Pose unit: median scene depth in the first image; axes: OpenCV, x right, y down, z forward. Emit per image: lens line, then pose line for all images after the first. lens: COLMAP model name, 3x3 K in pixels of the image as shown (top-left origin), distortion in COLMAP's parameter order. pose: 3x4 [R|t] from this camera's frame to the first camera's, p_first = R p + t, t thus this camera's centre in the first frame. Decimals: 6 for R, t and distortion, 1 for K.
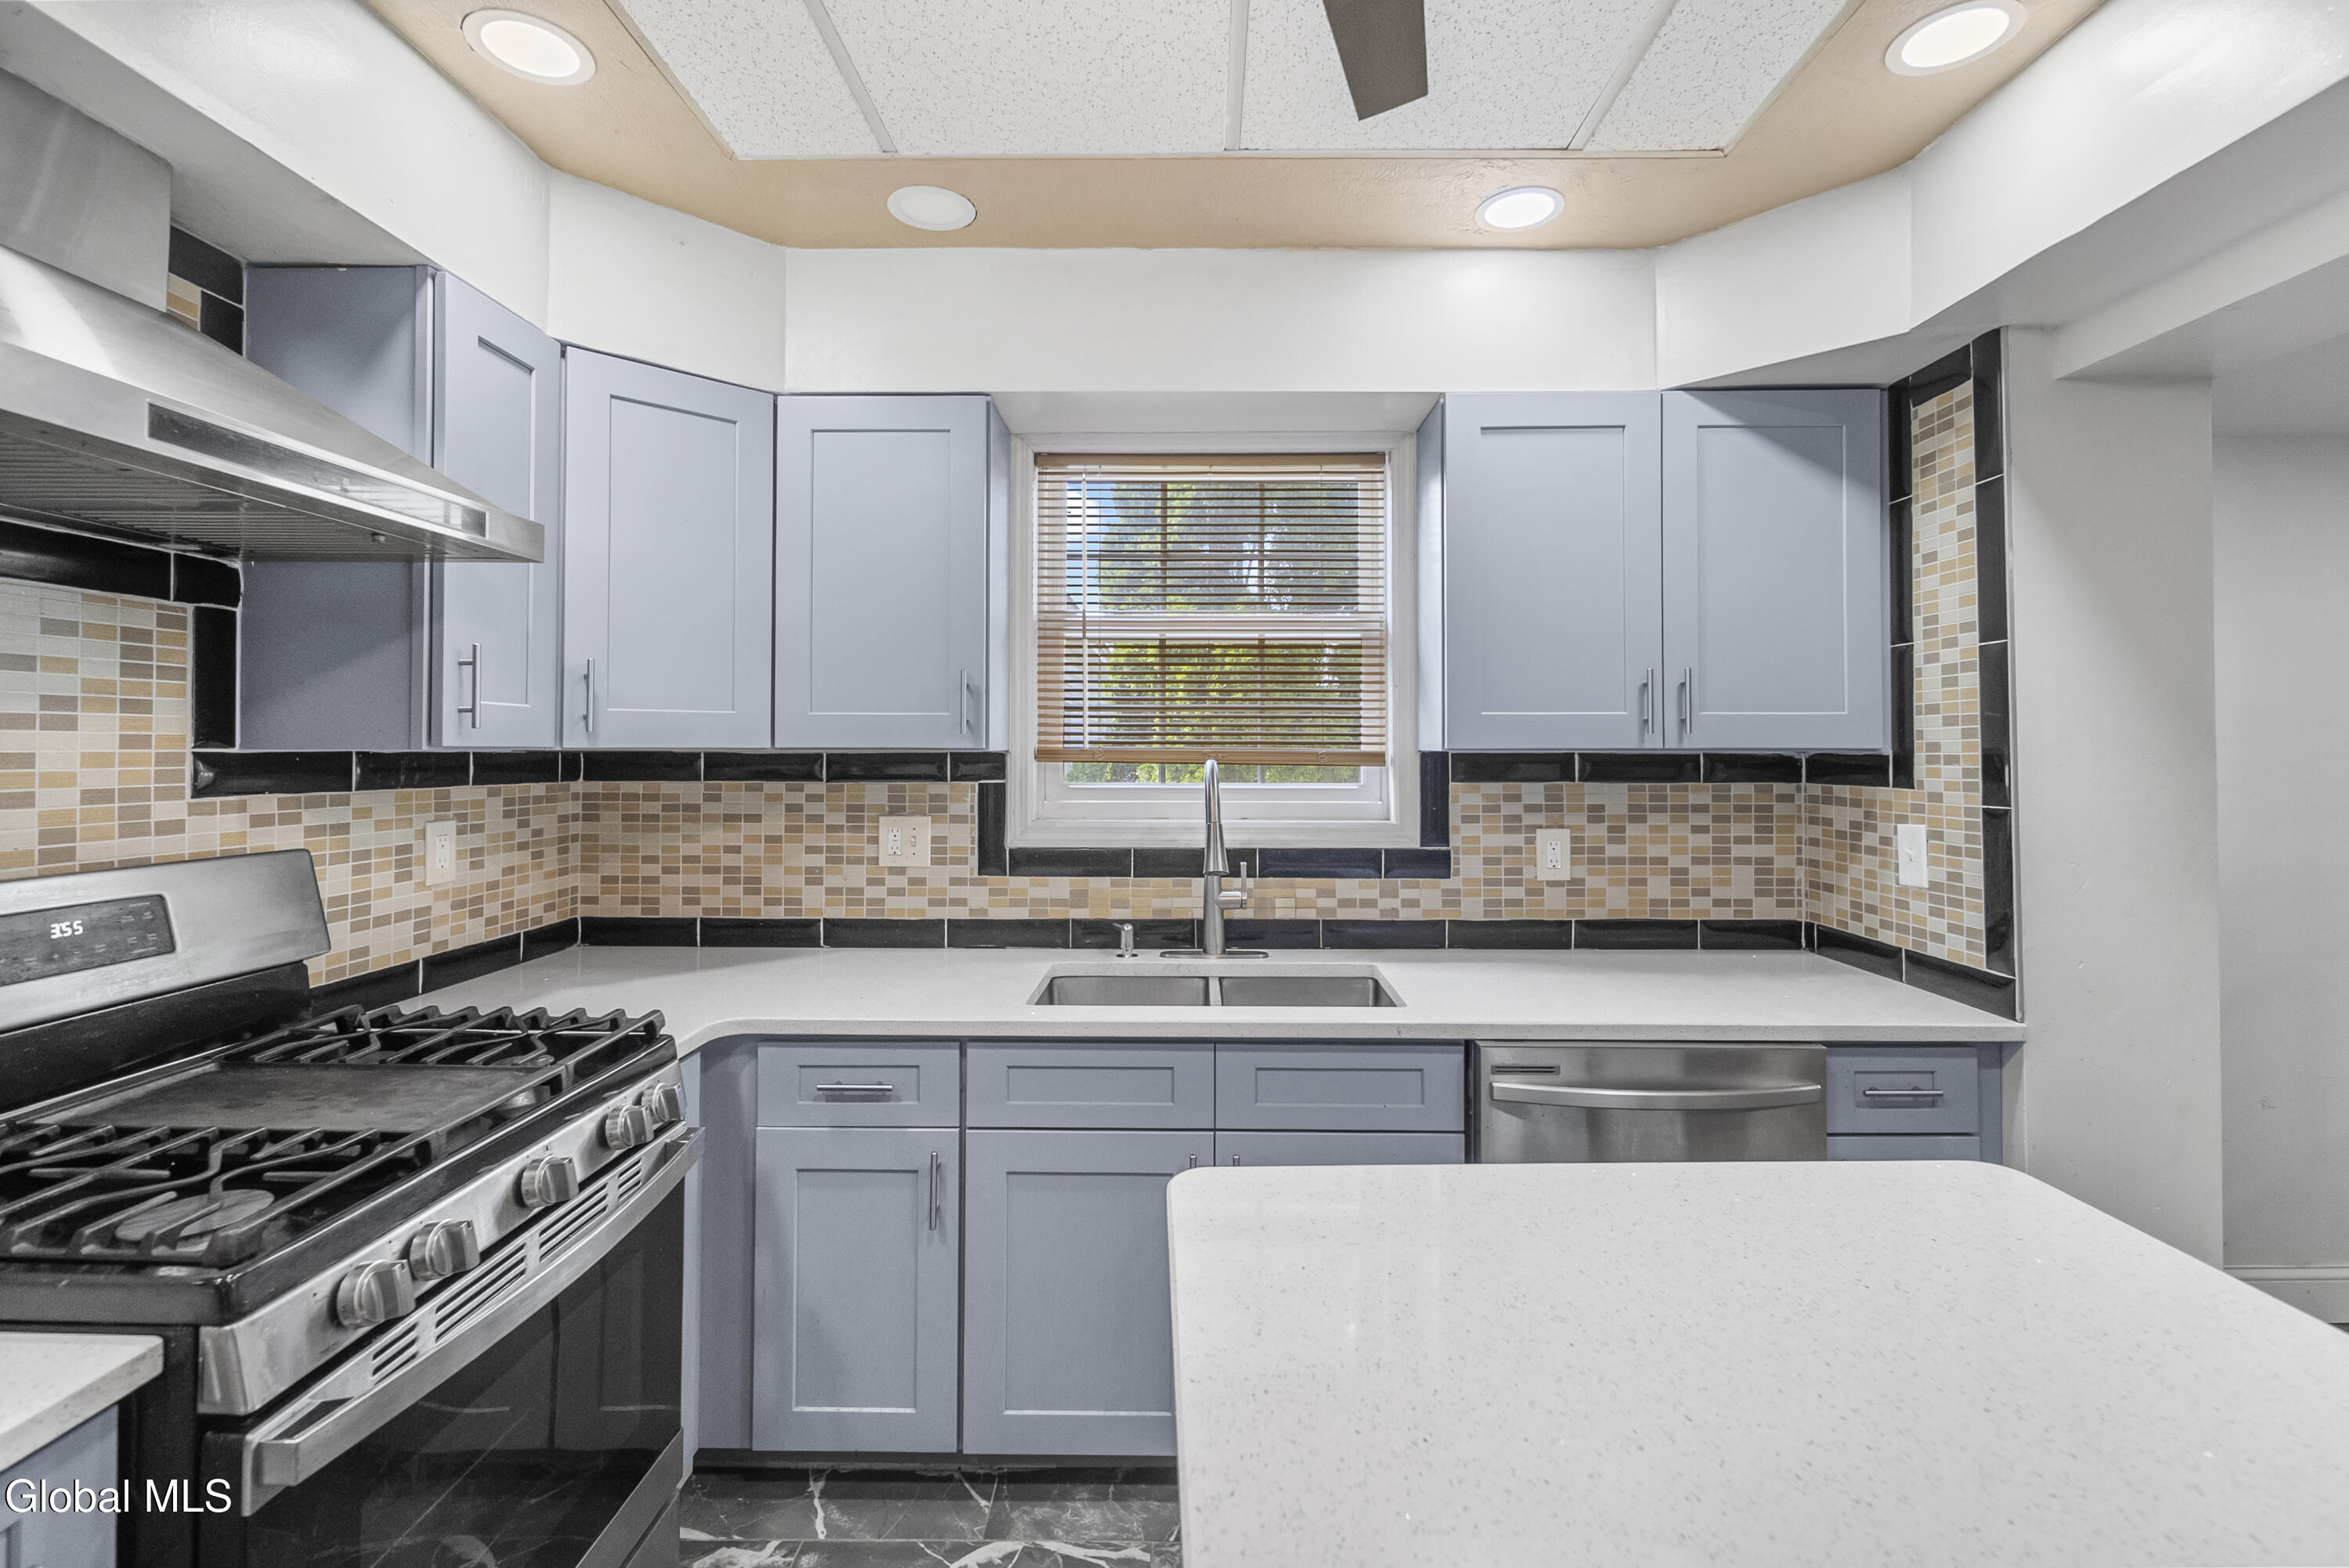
lens RADIAL K [[1032.8, 0, 1180.8], [0, 1032.8, 730.6], [0, 0, 1]] dist [0.003512, -0.002068]
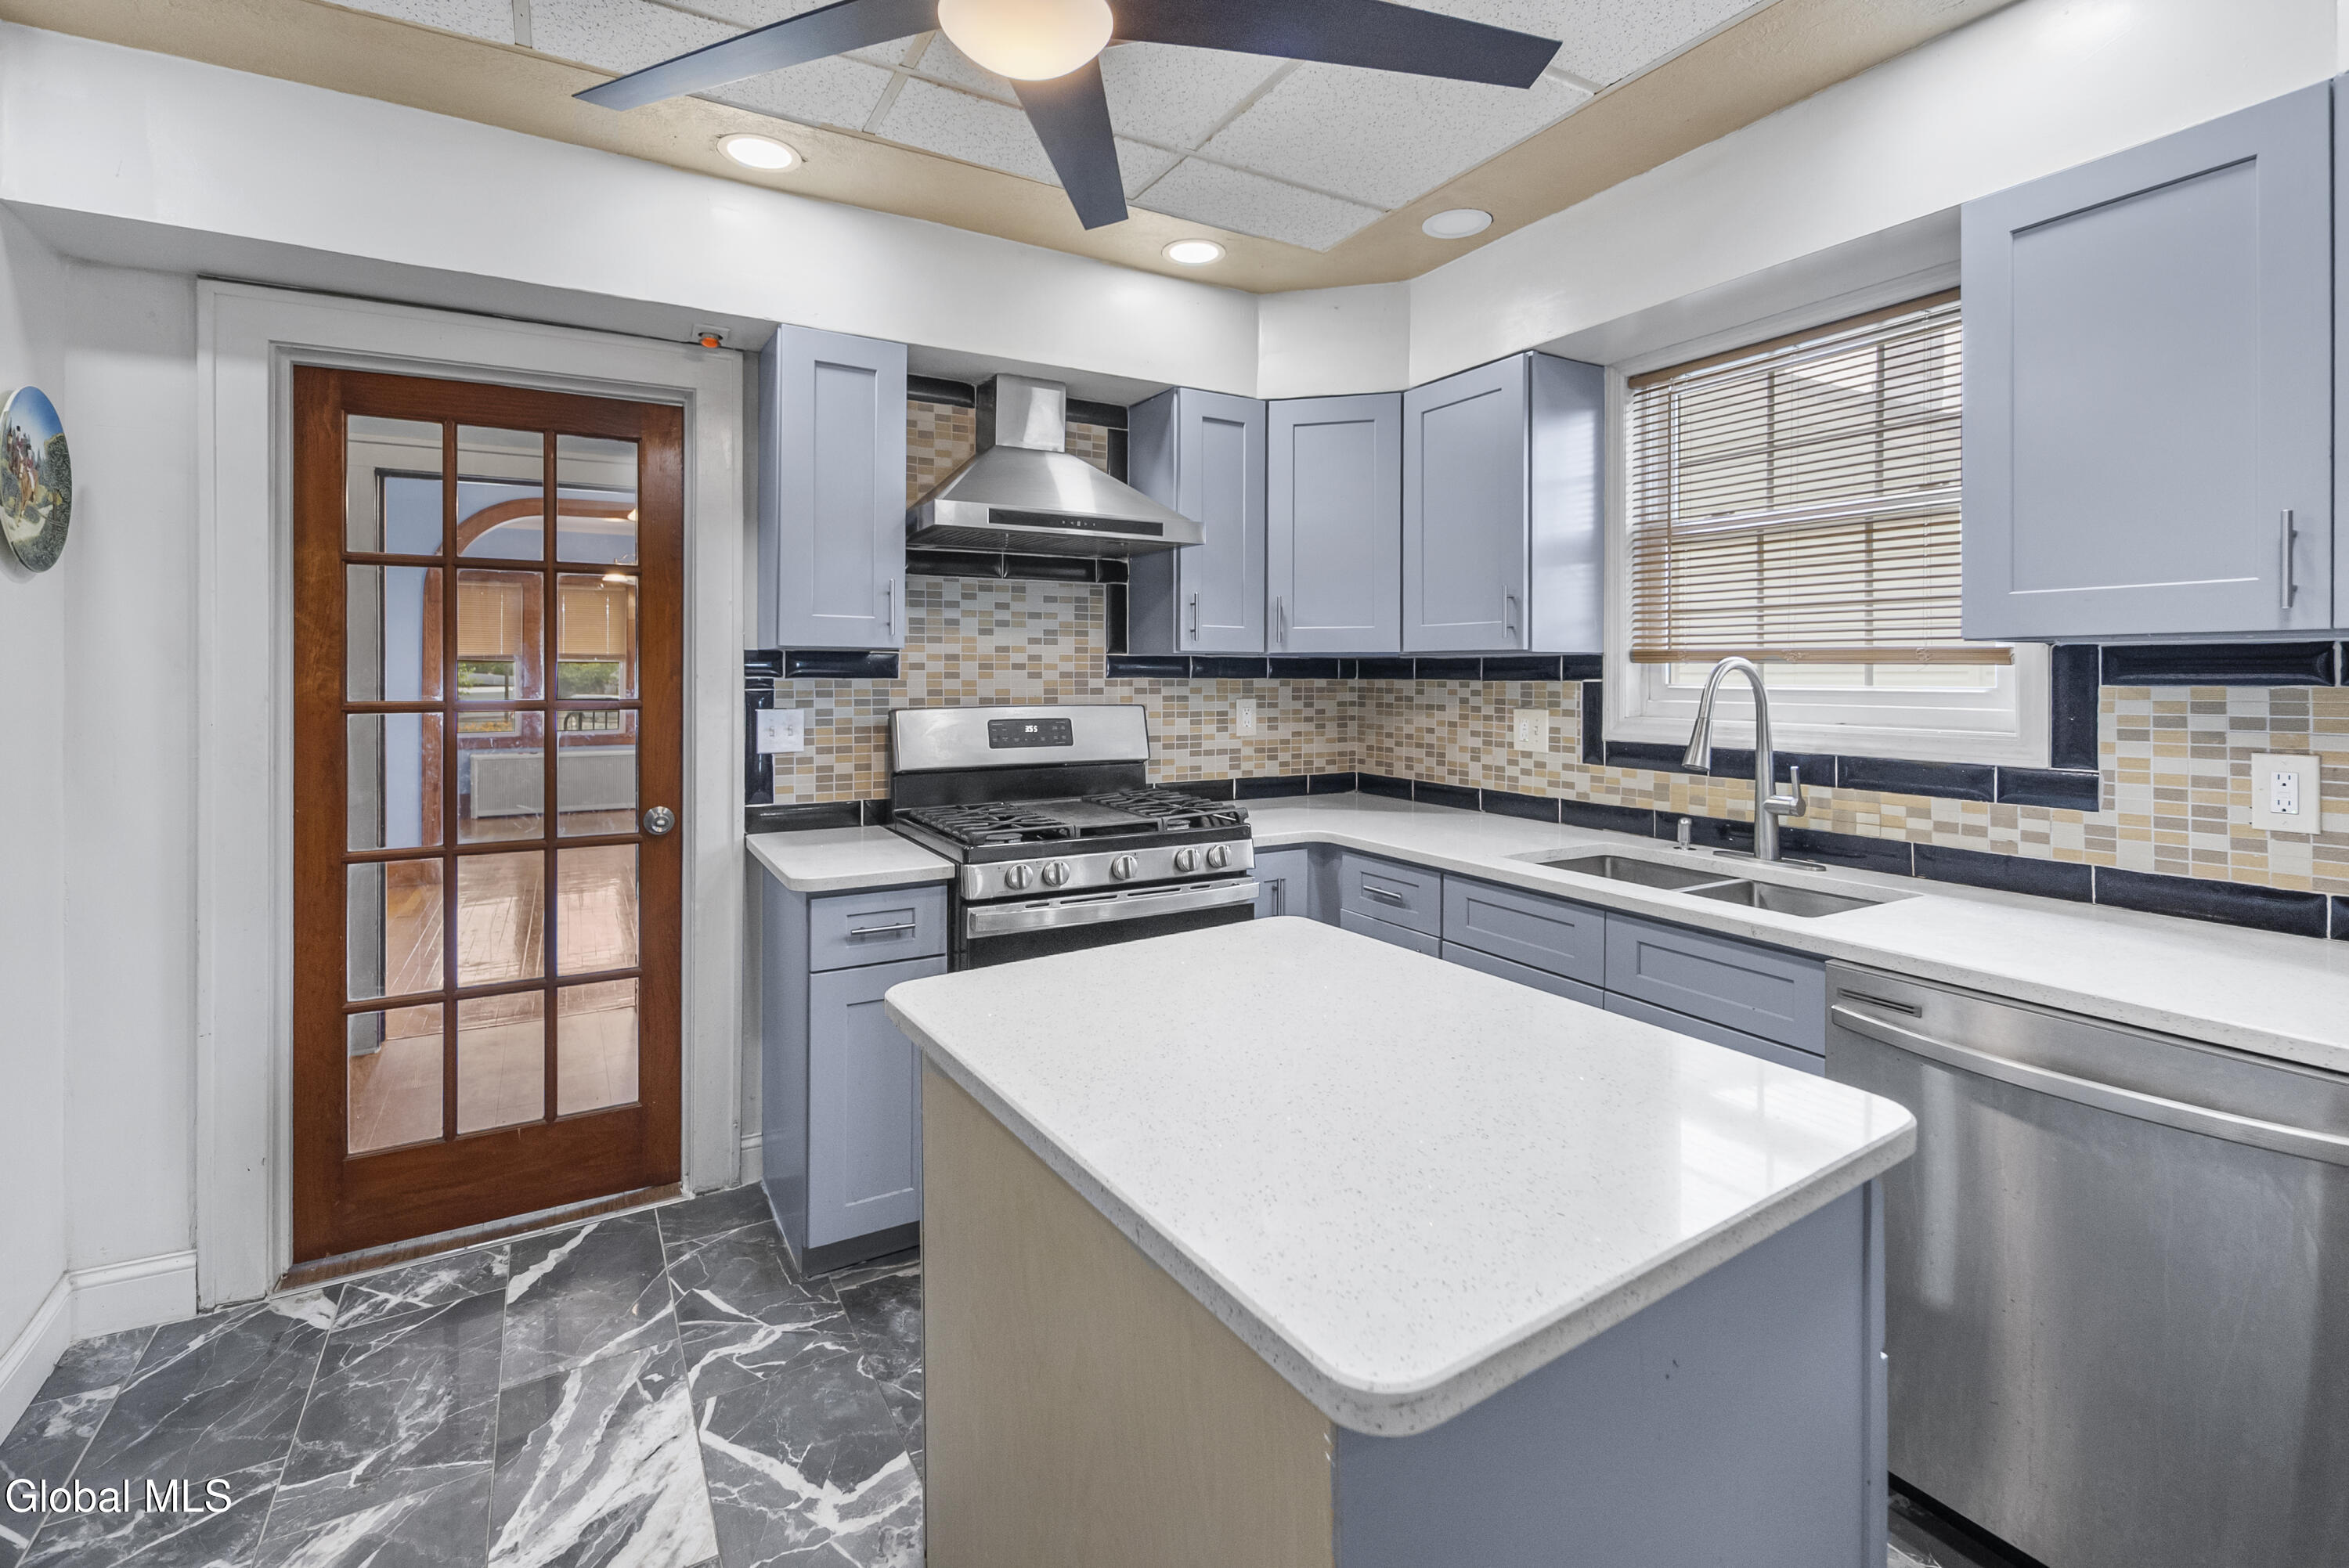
lens RADIAL K [[1032.8, 0, 1217.9], [0, 1032.8, 679.6], [0, 0, 1]] dist [0.003512, -0.002068]
pose [[0.542449, 0.004834, -0.840075, 0.558865], [0.013646, 0.999801, 0.014565, 0.026530], [0.839978, -0.019364, 0.542275, 0.046397]]
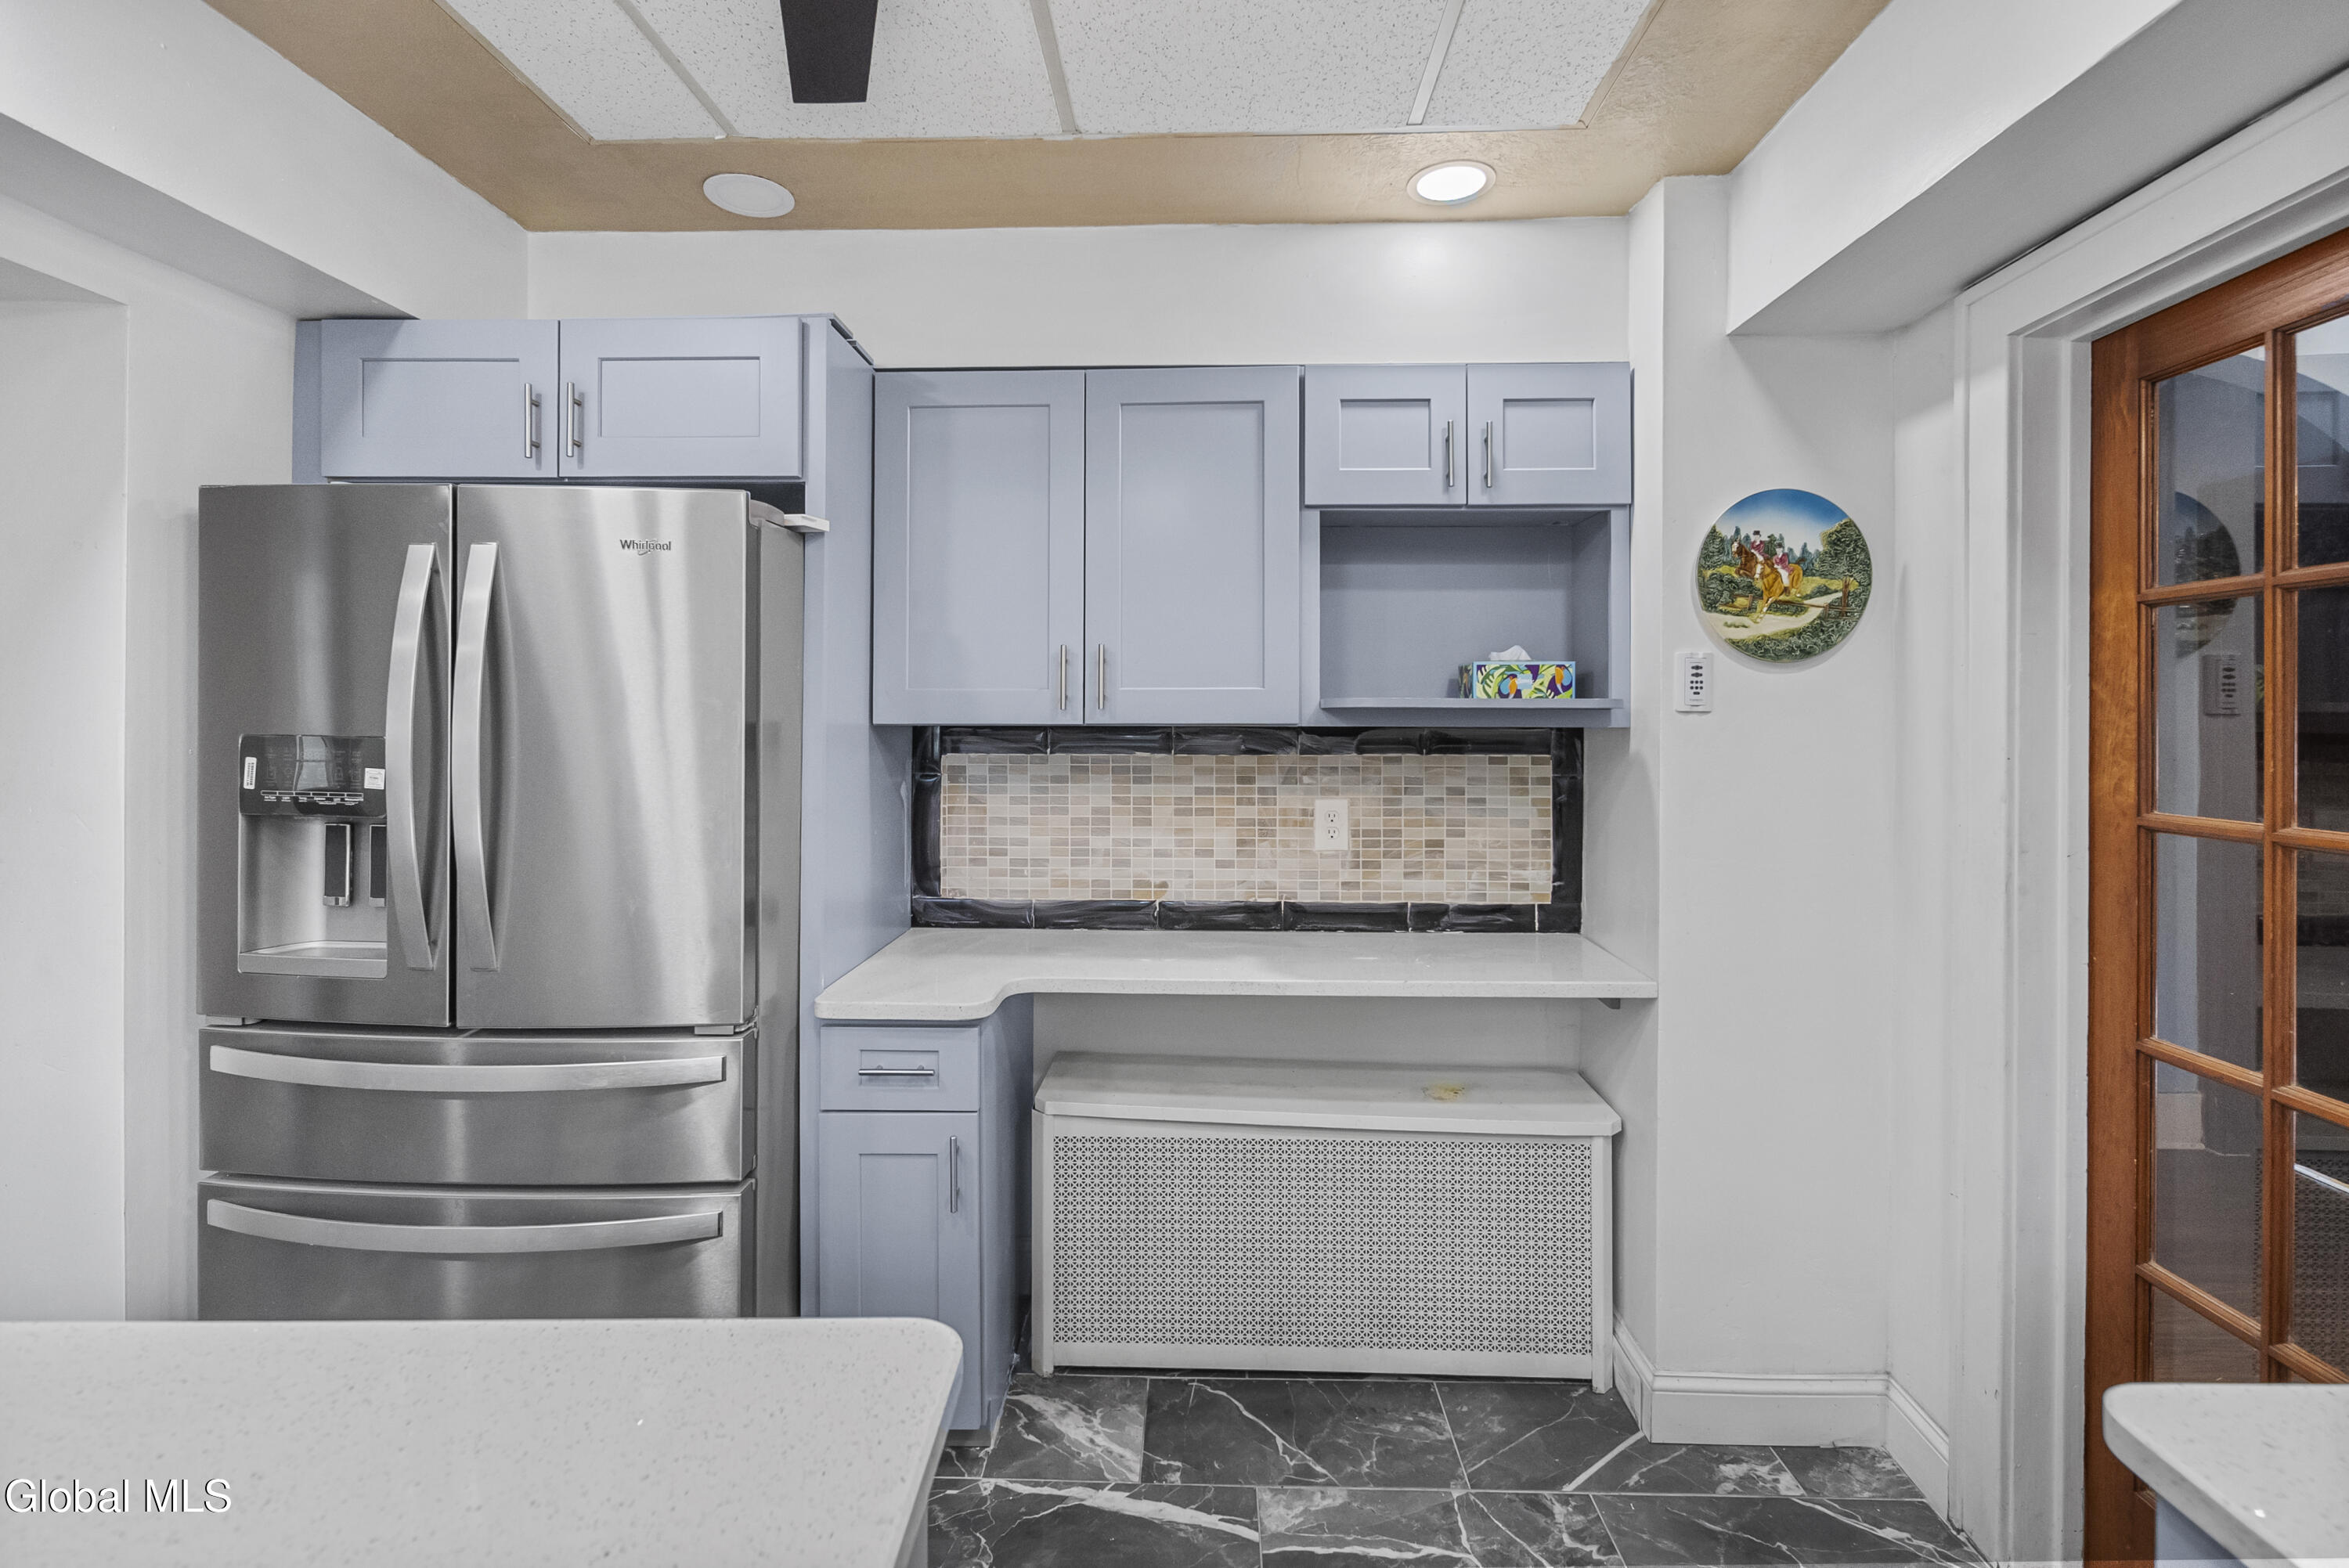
lens RADIAL K [[1032.8, 0, 1152.7], [0, 1032.8, 712.4], [0, 0, 1]] dist [0.003512, -0.002068]
pose [[-0.999713, -0.002820, 0.023803, -0.055910], [-0.003254, 0.999828, -0.018236, 0.002574], [-0.023747, -0.018309, -0.999550, 0.522040]]
